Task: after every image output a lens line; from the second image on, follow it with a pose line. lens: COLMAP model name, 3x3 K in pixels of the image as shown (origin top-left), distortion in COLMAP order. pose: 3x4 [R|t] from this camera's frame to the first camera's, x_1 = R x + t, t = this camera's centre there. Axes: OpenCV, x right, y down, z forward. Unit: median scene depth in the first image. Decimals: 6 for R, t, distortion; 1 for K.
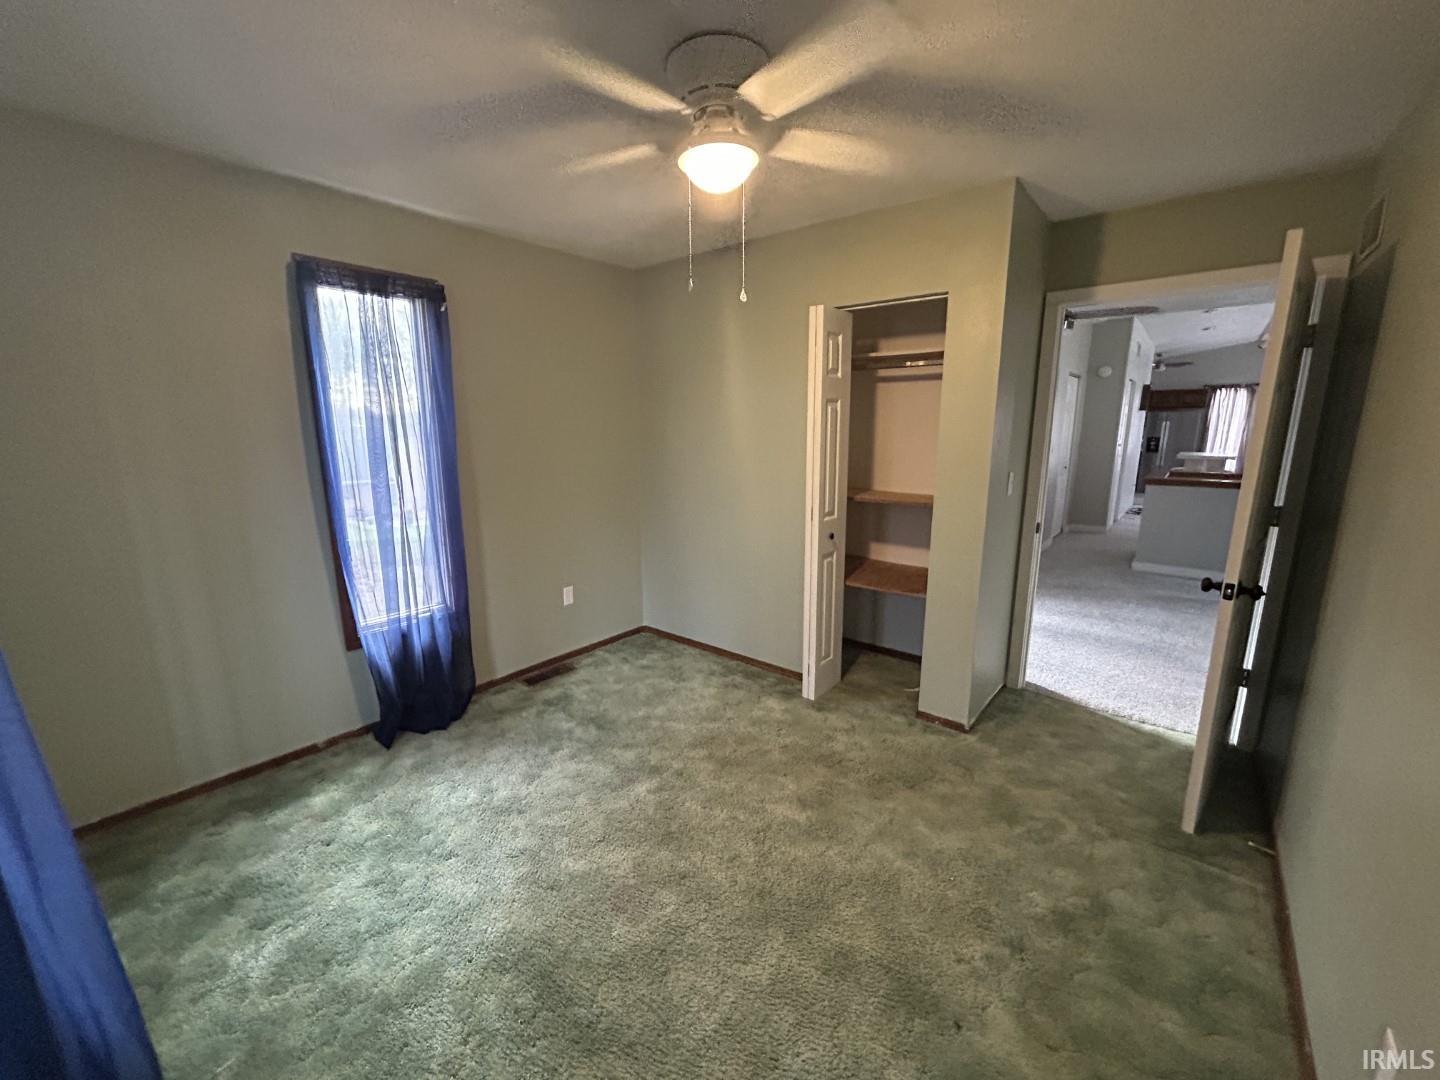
lens RADIAL K [[578.9, 0, 706.3], [0, 578.9, 541.4], [0, 0, 1]] dist [-0.000357, 0.000253]
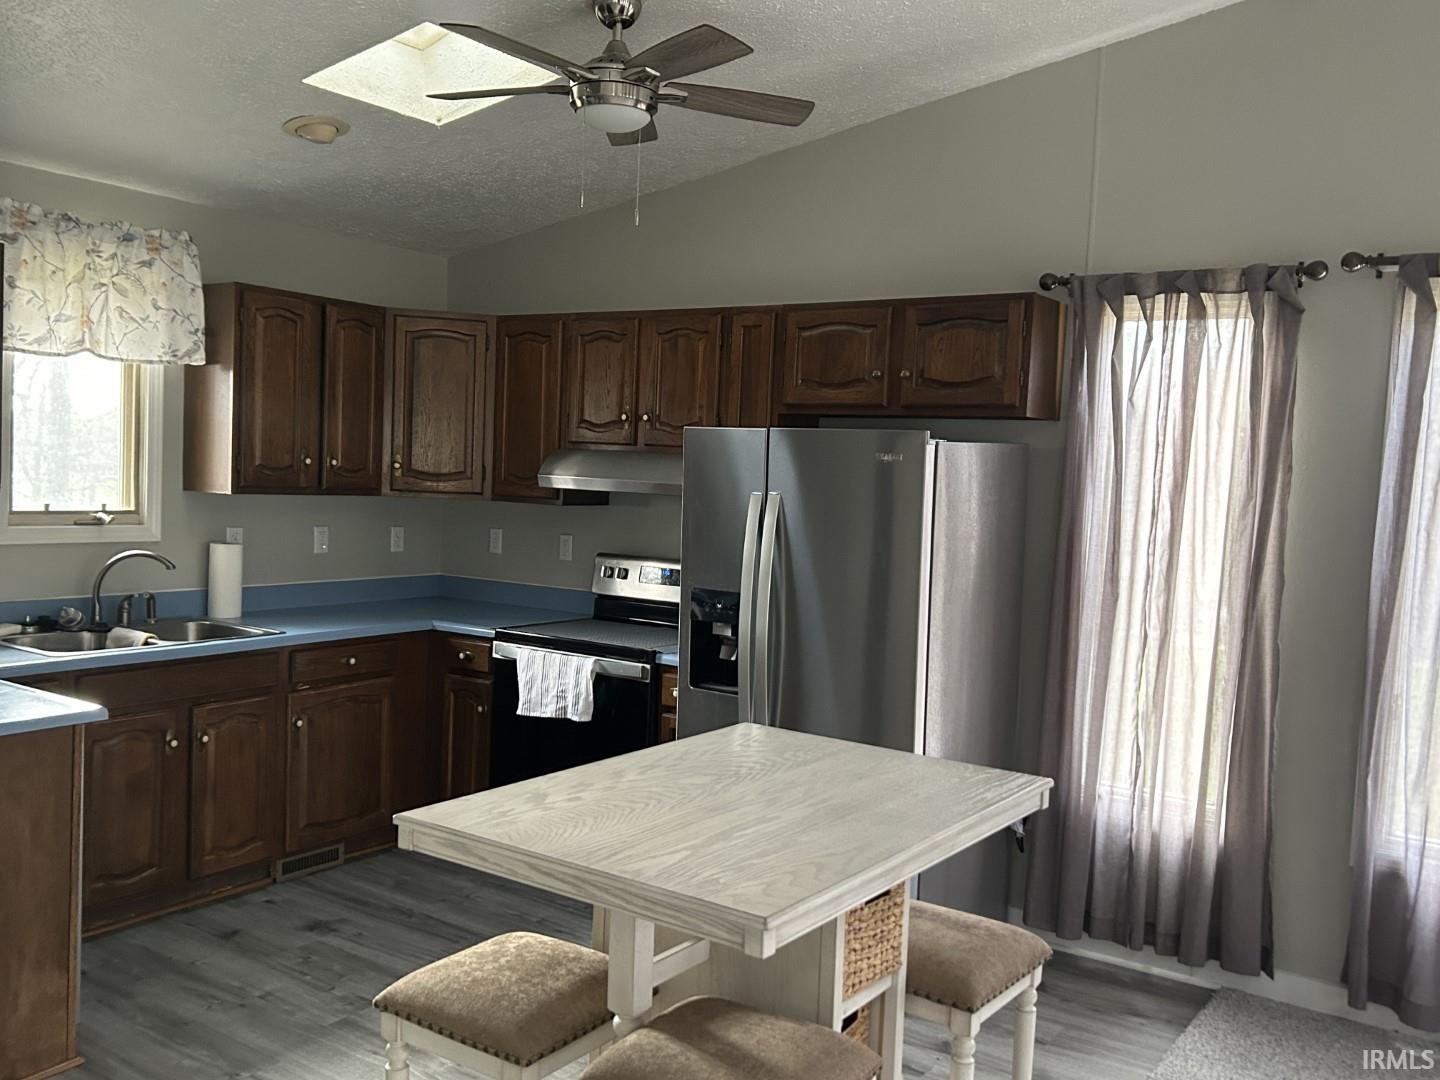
lens RADIAL K [[1301.7, 0, 712.7], [0, 1301.7, 555.3], [0, 0, 1]] dist [0.063014, -0.014582]
pose [[0.992960, 0.041379, 0.110984, 0.792516], [-0.027323, 0.991743, -0.125300, -0.159176], [-0.115253, 0.121386, 0.985892, 0.718381]]
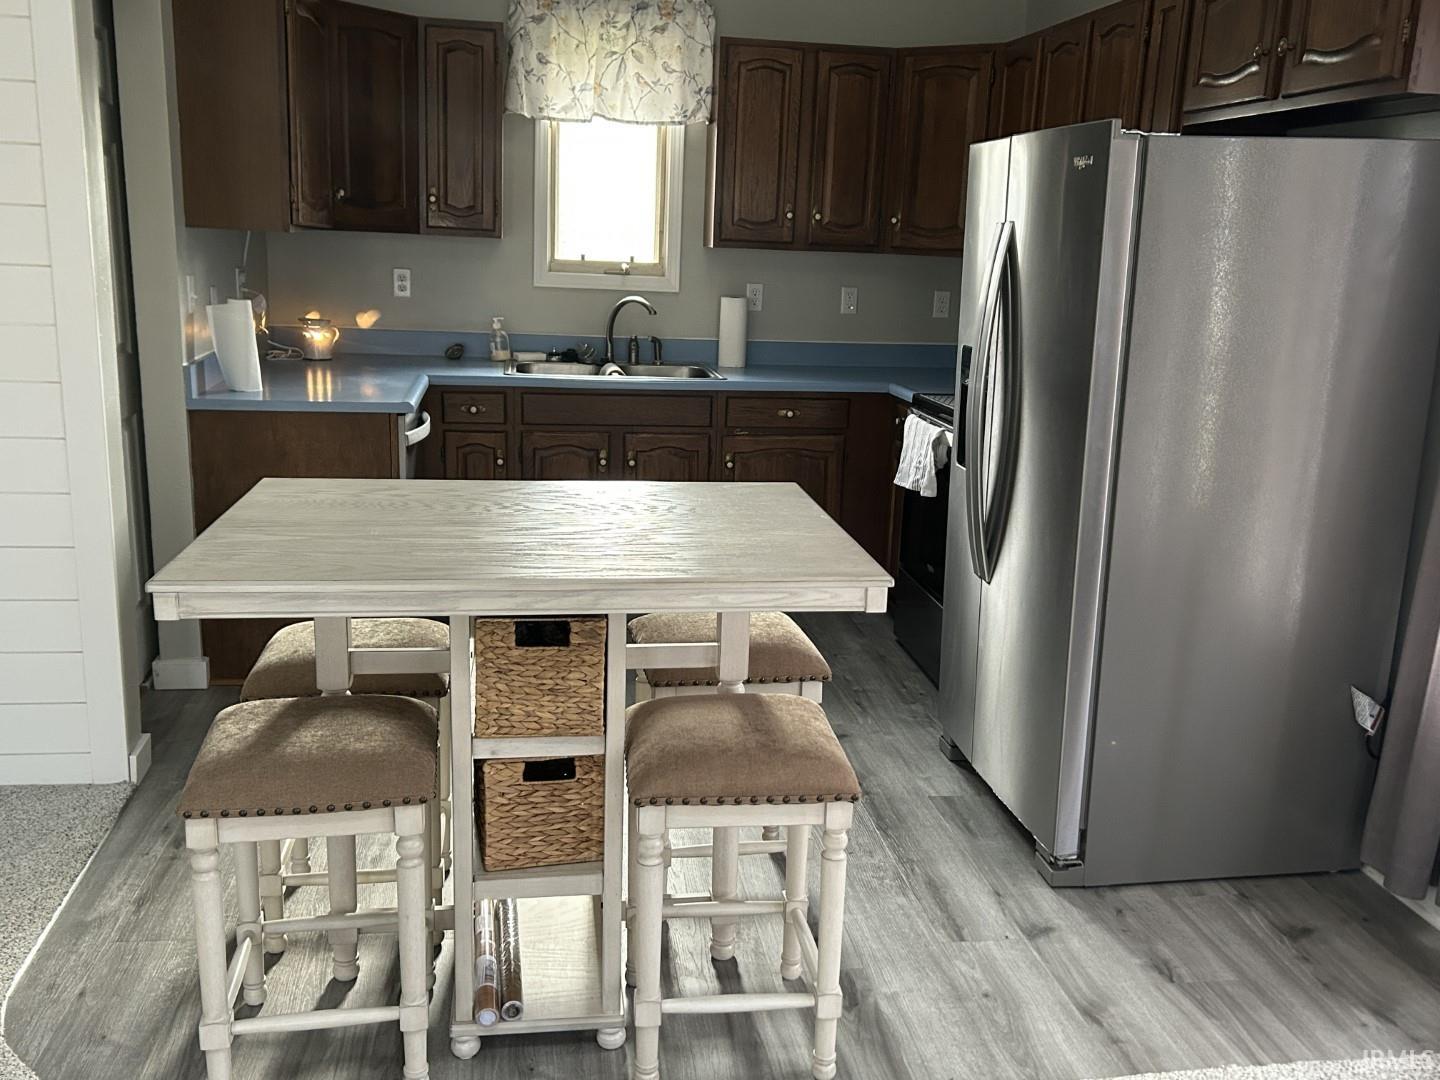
lens RADIAL K [[1301.7, 0, 713.3], [0, 1301.7, 542.9], [0, 0, 1]] dist [0.063014, -0.014582]
pose [[0.756459, 0.186953, -0.626752, 0.988609], [-0.170760, 0.981493, 0.086670, -0.166427], [0.631357, 0.041462, 0.774383, 0.807080]]
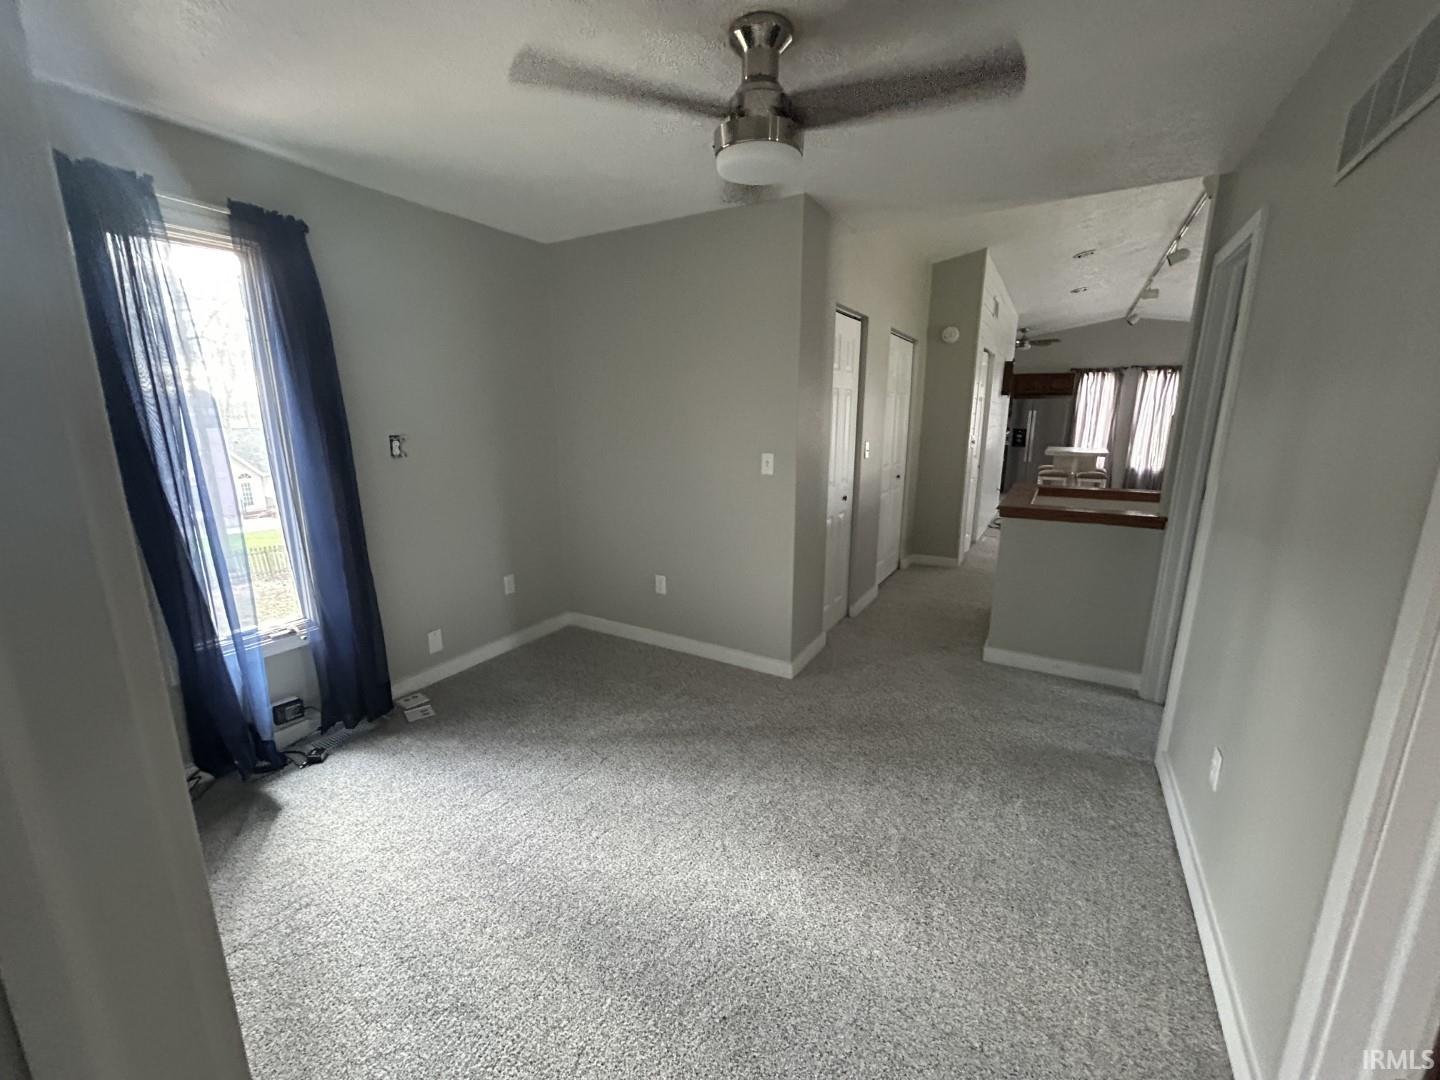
lens RADIAL K [[578.9, 0, 726.2], [0, 578.9, 539.6], [0, 0, 1]] dist [-0.000357, 0.000253]
pose [[0.983520, -0.030988, 0.178122, 0.208758], [0.028196, 0.999437, 0.018184, -0.049303], [-0.178585, -0.012862, 0.983840, 0.258563]]
